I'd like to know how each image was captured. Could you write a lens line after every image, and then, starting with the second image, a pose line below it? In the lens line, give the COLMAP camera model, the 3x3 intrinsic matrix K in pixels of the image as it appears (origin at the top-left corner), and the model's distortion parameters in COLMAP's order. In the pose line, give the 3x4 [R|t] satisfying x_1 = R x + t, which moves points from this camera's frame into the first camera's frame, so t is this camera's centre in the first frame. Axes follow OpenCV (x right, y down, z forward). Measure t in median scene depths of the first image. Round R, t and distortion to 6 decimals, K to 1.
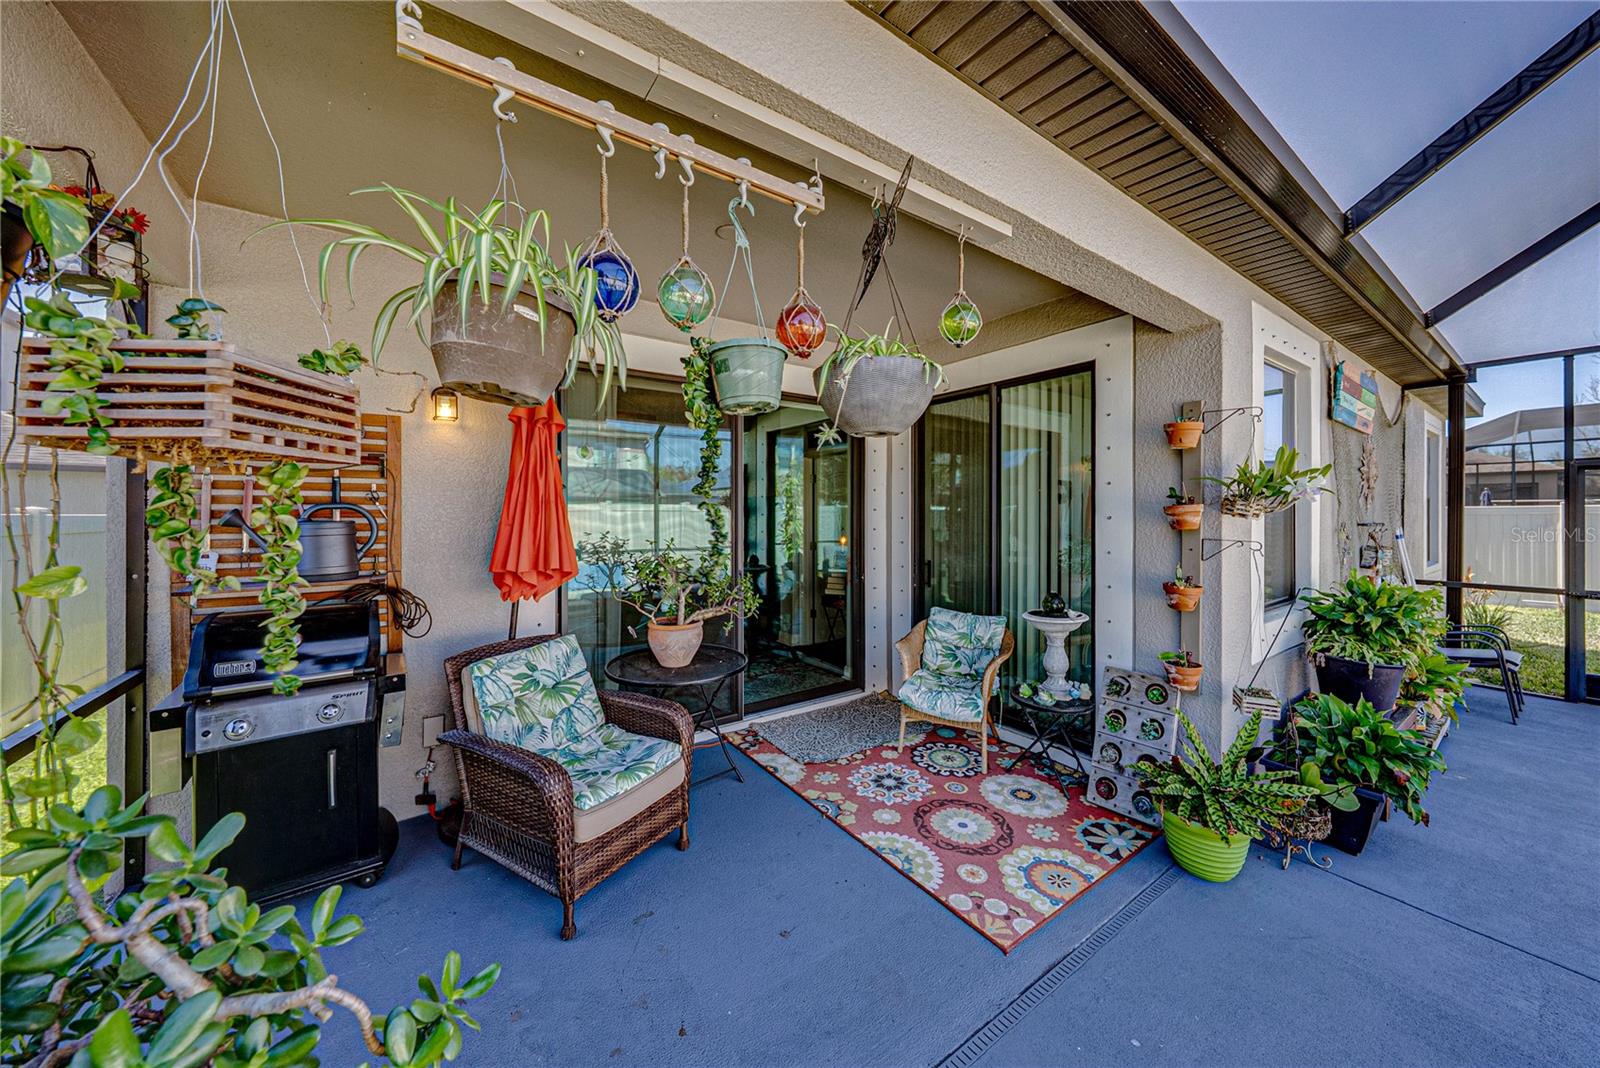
lens RADIAL K [[550.7, 0, 804.9], [0, 550.7, 519.5], [0, 0, 1]] dist [-0.008380, 0.001590]
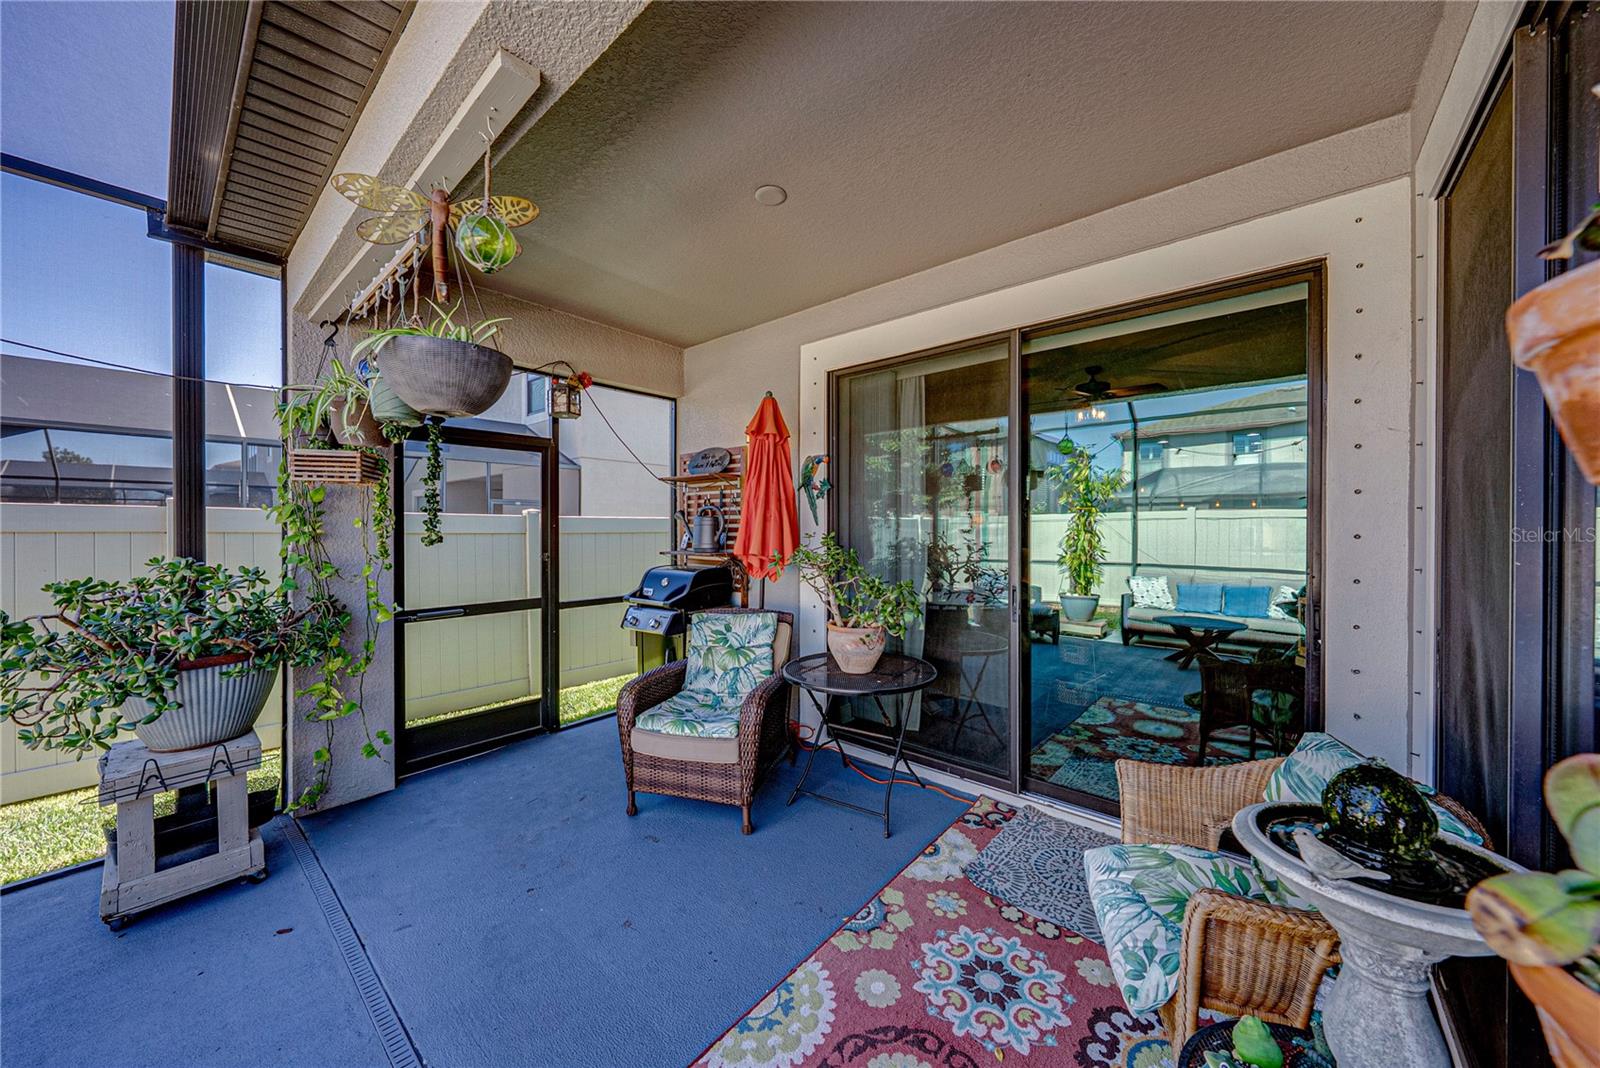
lens RADIAL K [[561.7, 0, 804.7], [0, 561.7, 529.4], [0, 0, 1]] dist [-0.001031, -0.000011]
pose [[0.239105, 0.005020, -0.970981, 0.666516], [-0.010021, 0.999946, 0.002702, 0.025468], [0.970942, 0.009084, 0.239142, 0.694539]]
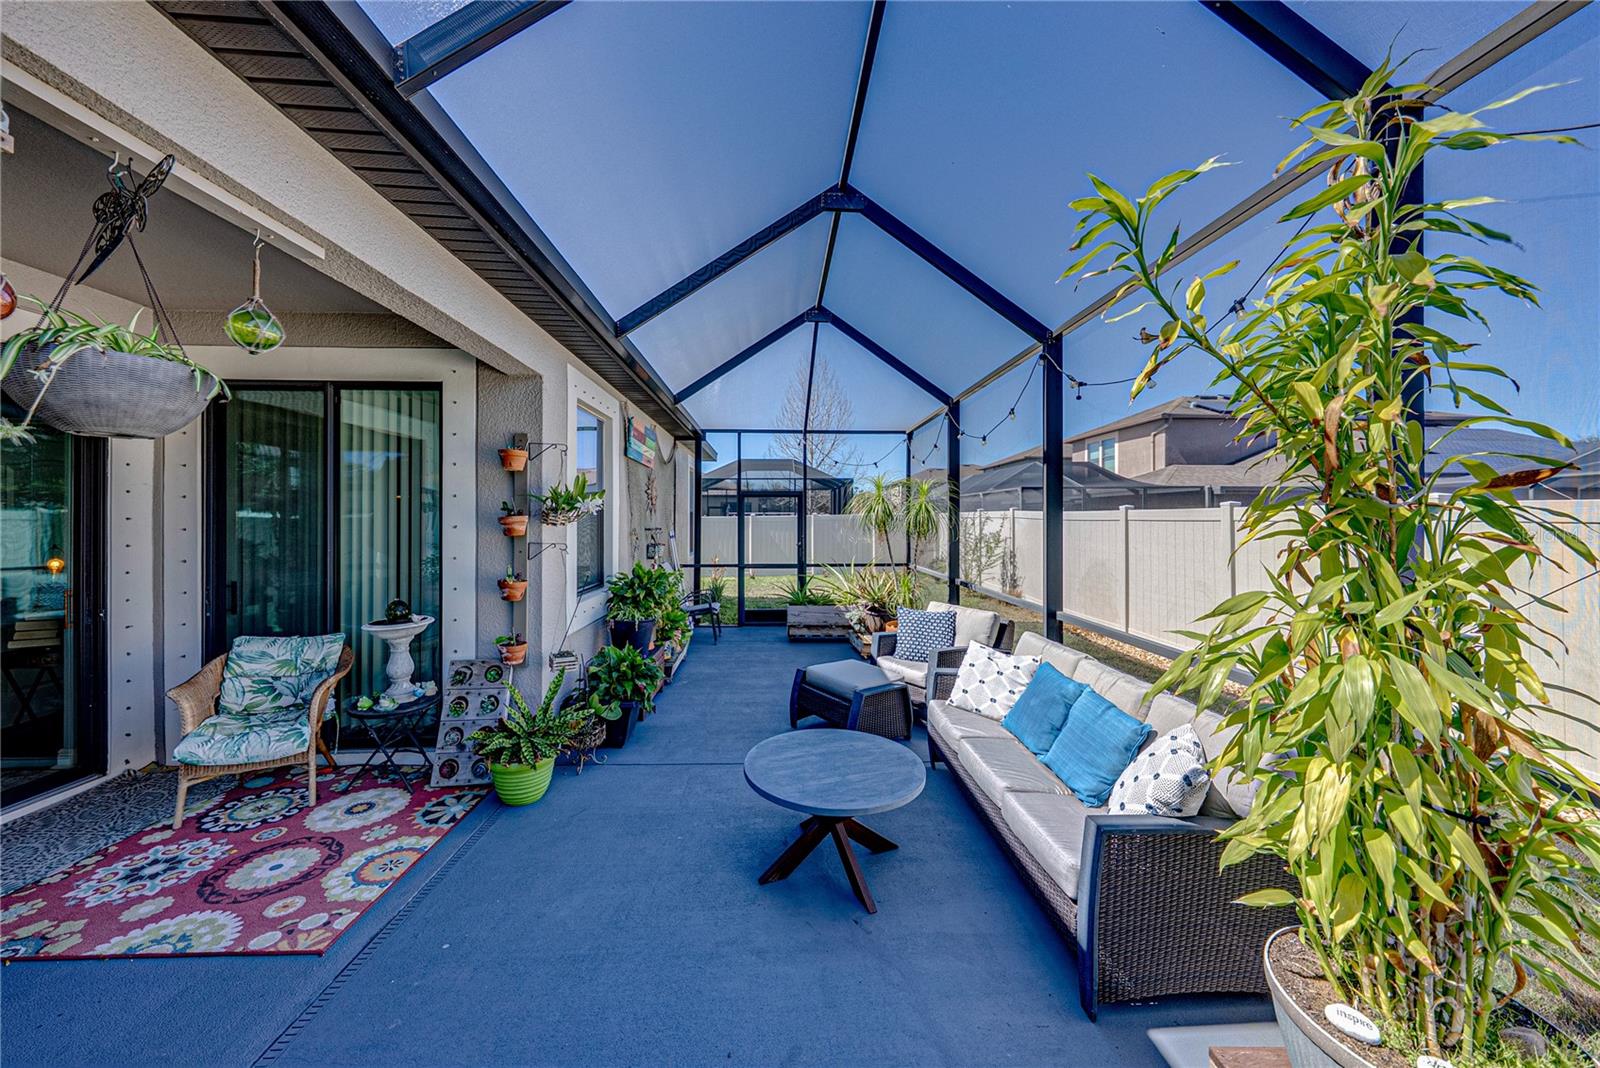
lens RADIAL K [[550.7, 0, 804.9], [0, 550.7, 519.5], [0, 0, 1]] dist [-0.008380, 0.001590]
pose [[0.531938, 0.000838, 0.846783, -0.010811], [0.009903, 0.999925, -0.007211, -0.002864], [-0.846726, 0.012222, 0.531890, -0.201507]]
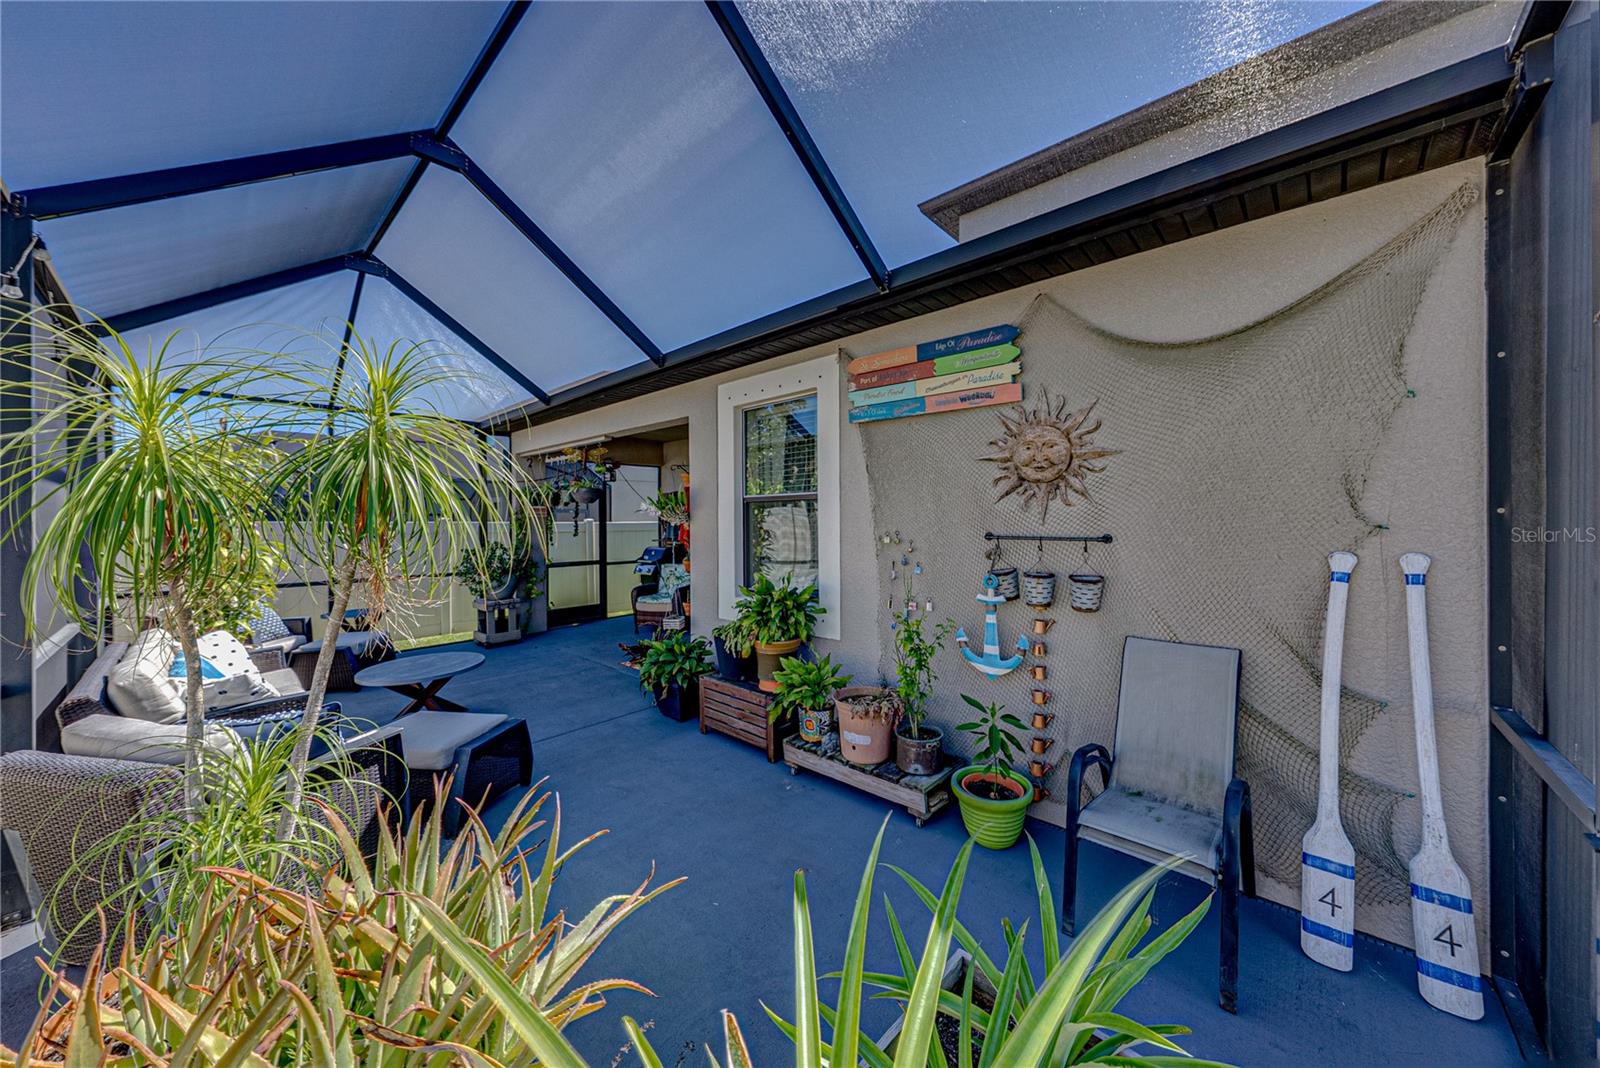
lens RADIAL K [[561.7, 0, 804.7], [0, 561.7, 529.4], [0, 0, 1]] dist [-0.001031, -0.000011]
pose [[0.203211, 0.020105, -0.978929, 2.333153], [-0.005683, 0.999797, 0.019354, -0.029632], [0.979119, 0.001630, 0.203283, 0.868860]]
